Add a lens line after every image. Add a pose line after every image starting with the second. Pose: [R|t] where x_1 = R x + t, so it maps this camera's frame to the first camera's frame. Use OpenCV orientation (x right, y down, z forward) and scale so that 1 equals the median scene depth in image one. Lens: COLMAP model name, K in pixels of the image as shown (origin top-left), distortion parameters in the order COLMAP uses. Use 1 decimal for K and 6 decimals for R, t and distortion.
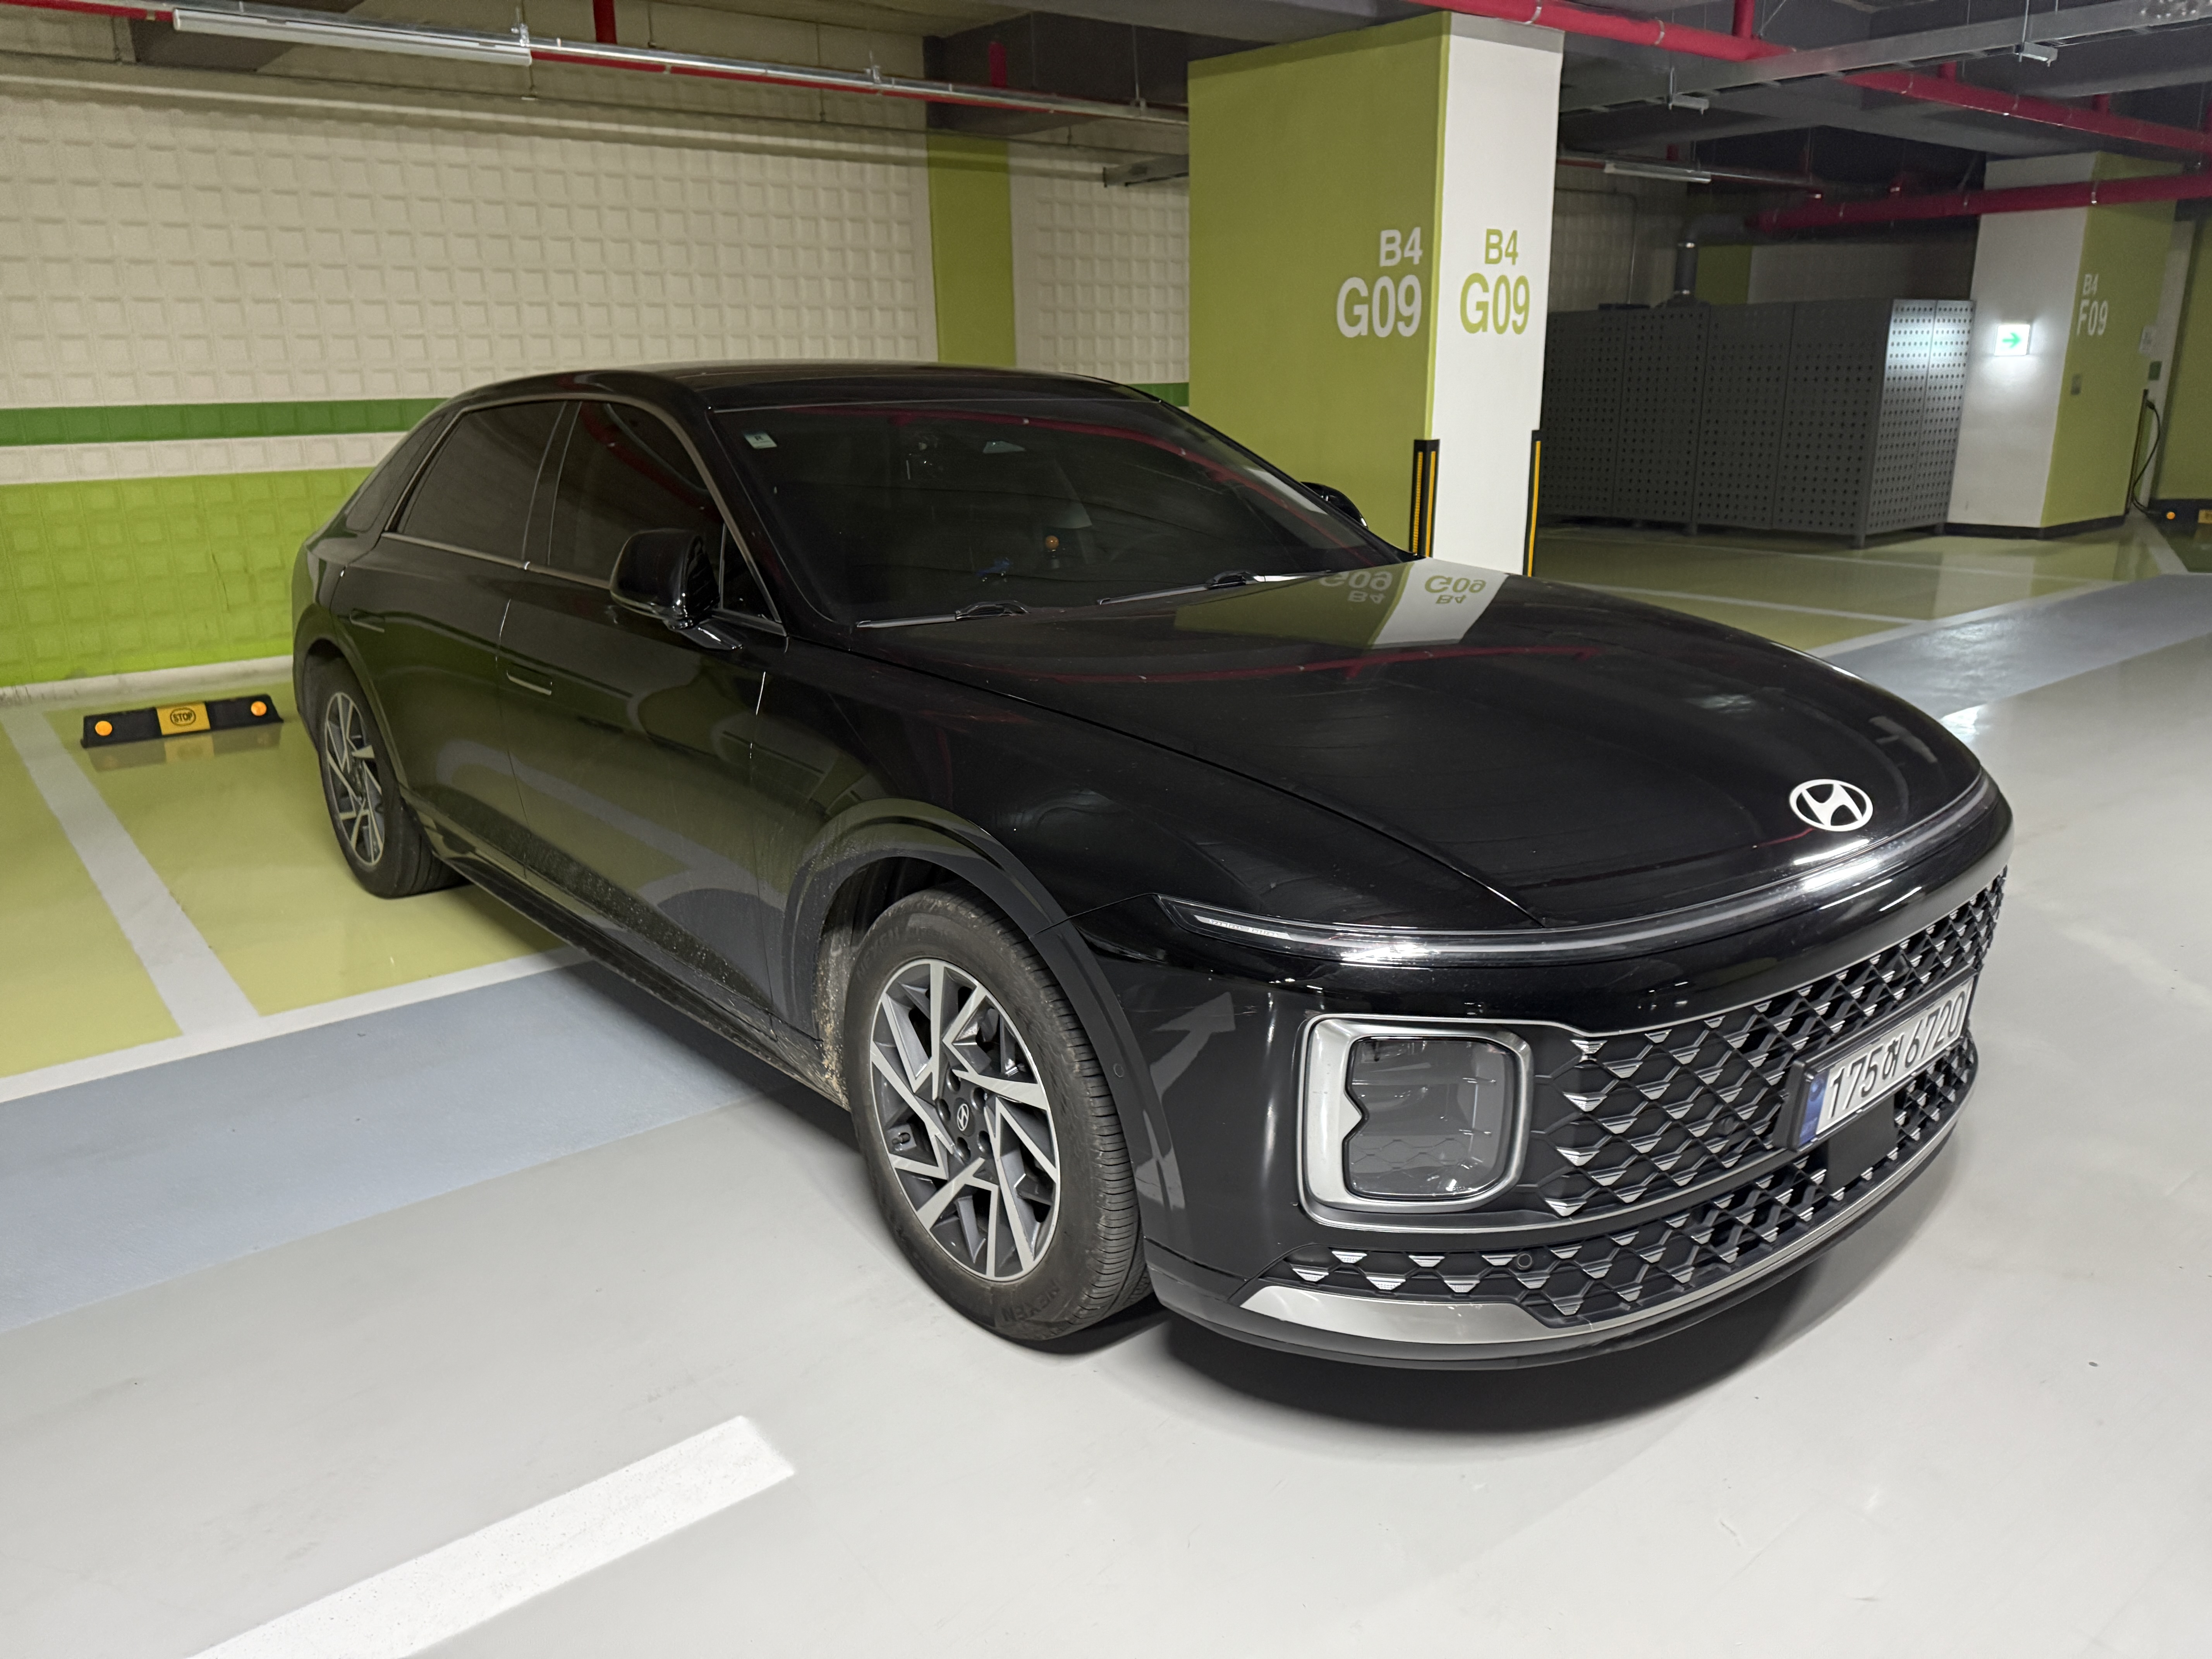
lens RADIAL K [[1569.8, 0, 1101.9], [0, 1569.8, 835.8], [0, 0, 1]] dist [-0.025137, 0.009750]
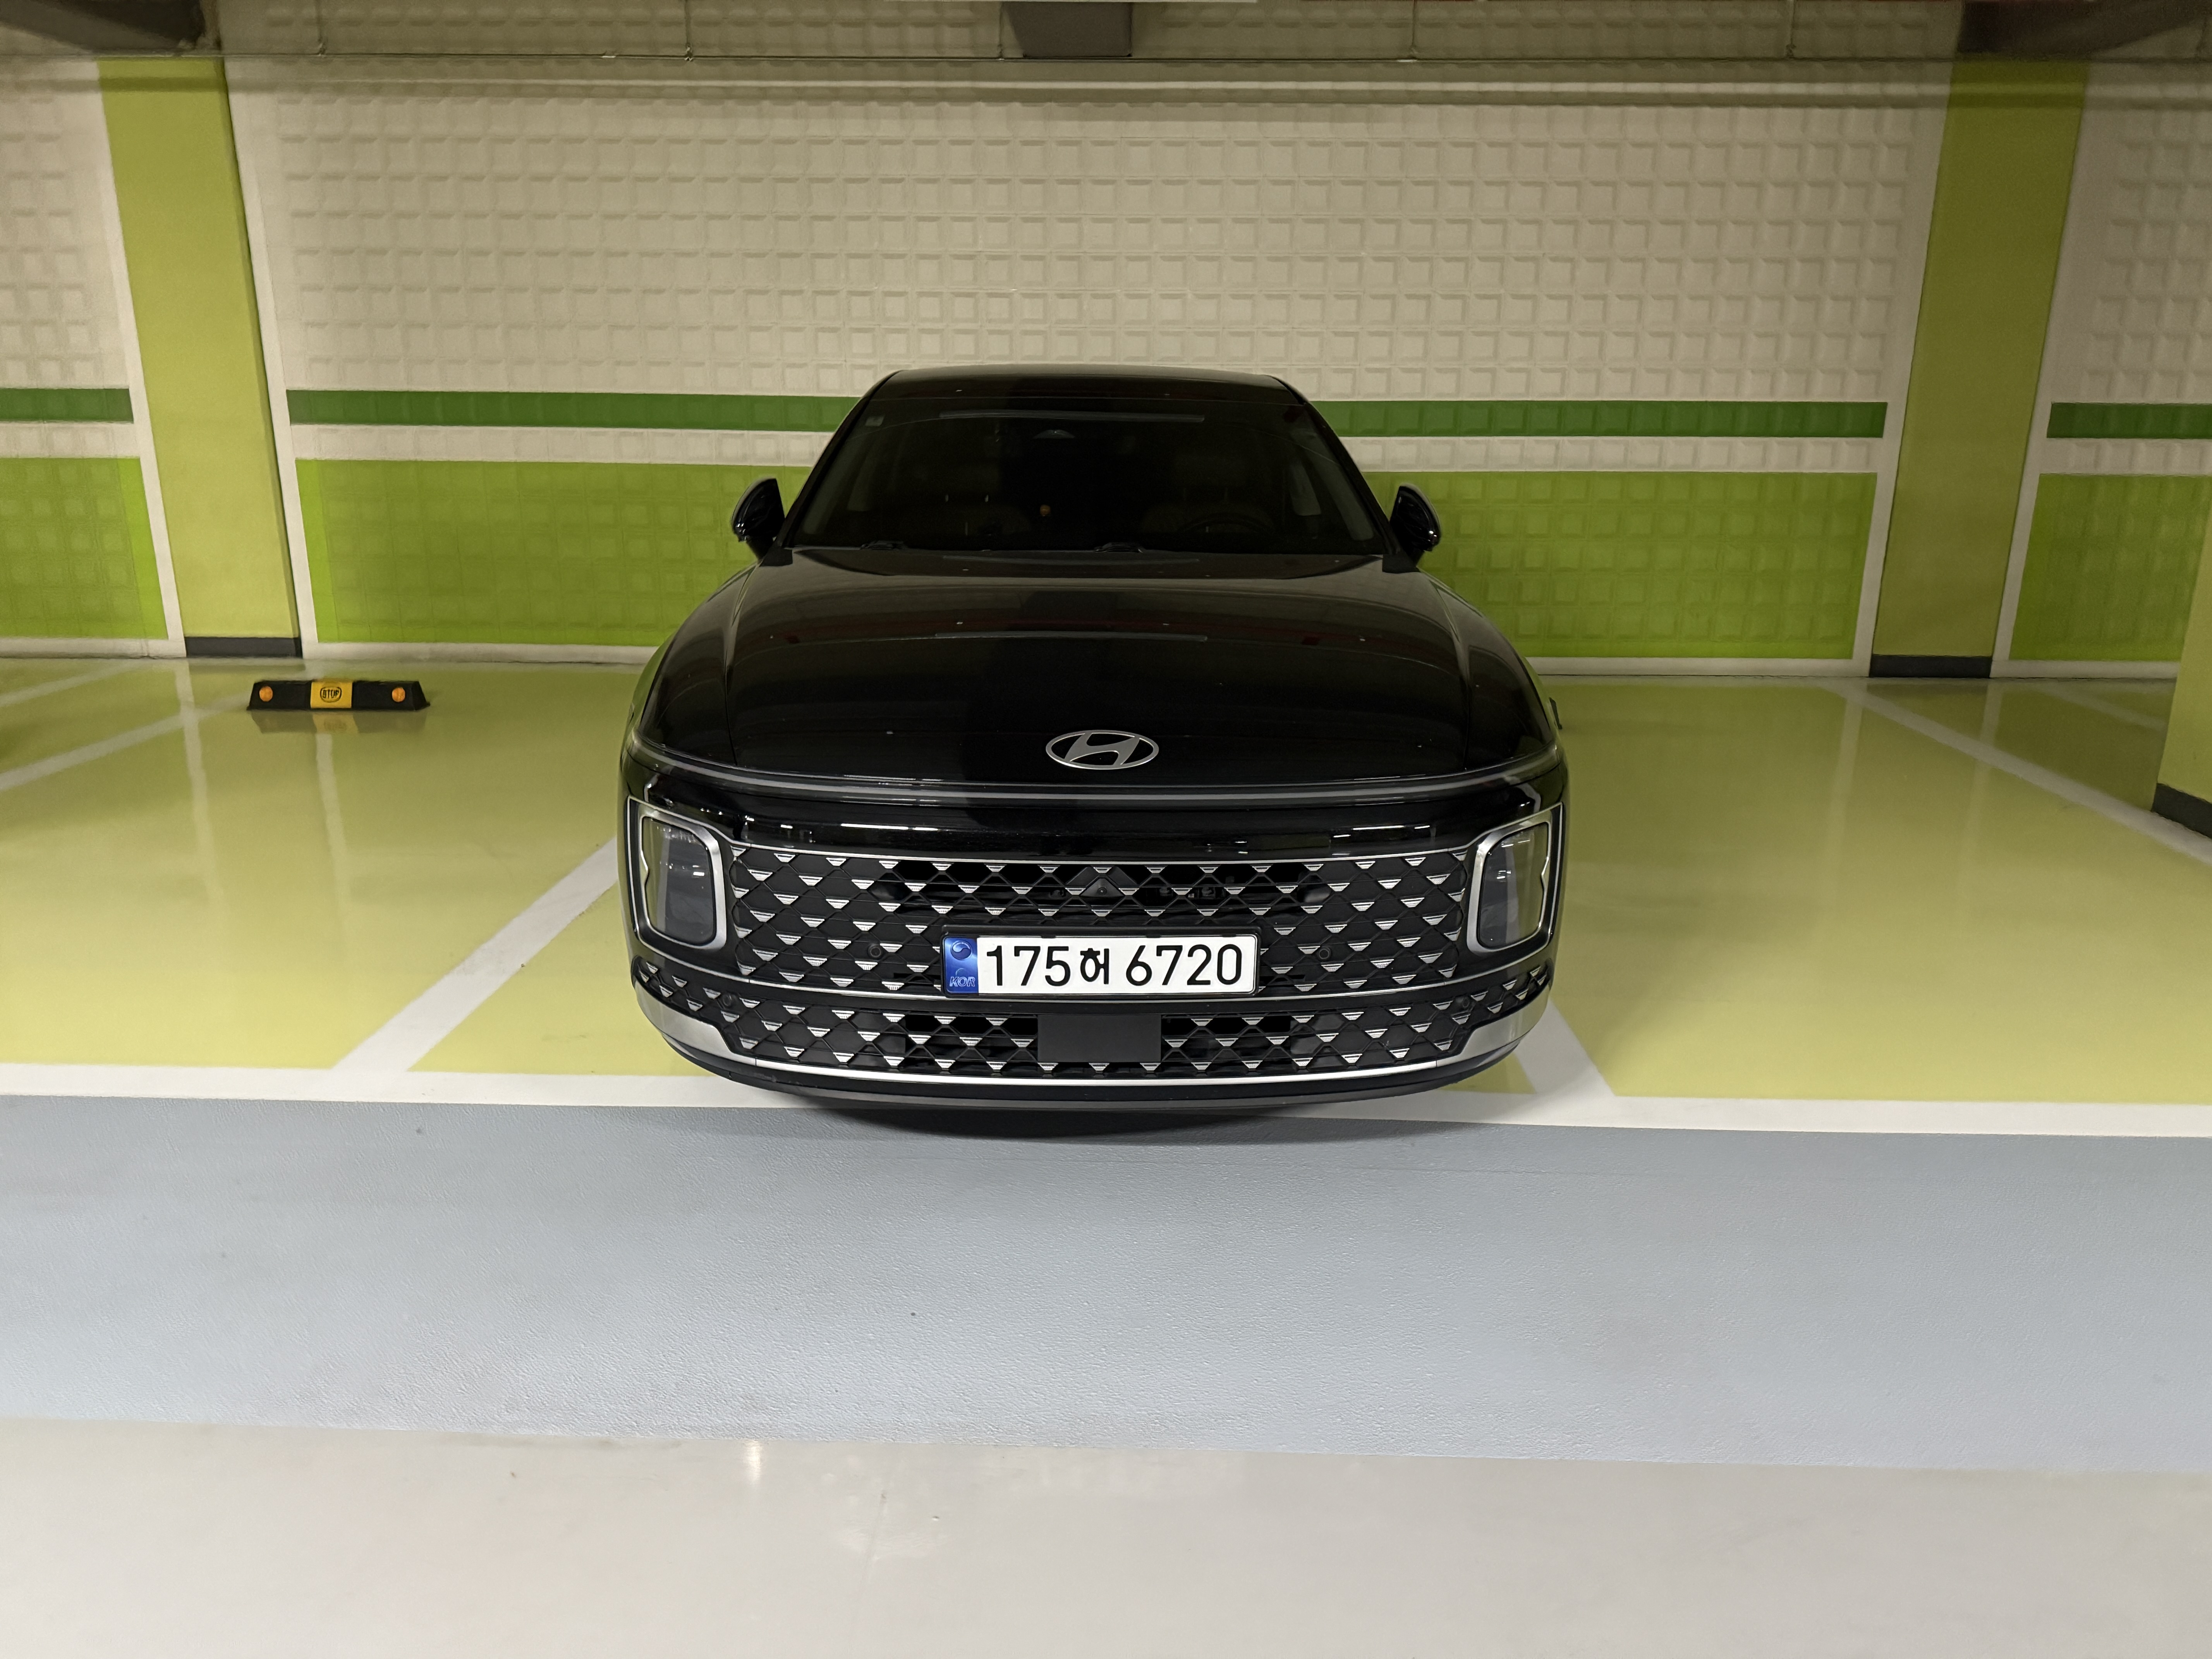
lens RADIAL K [[1711.6, 0, 1117.5], [0, 1711.6, 937.4], [0, 0, 1]] dist [0.007217, -0.010219]
pose [[0.773218, 0.211082, -0.597979, 0.195844], [-0.194186, 0.976489, 0.093601, -0.045354], [0.603677, 0.043745, 0.796028, 0.145920]]
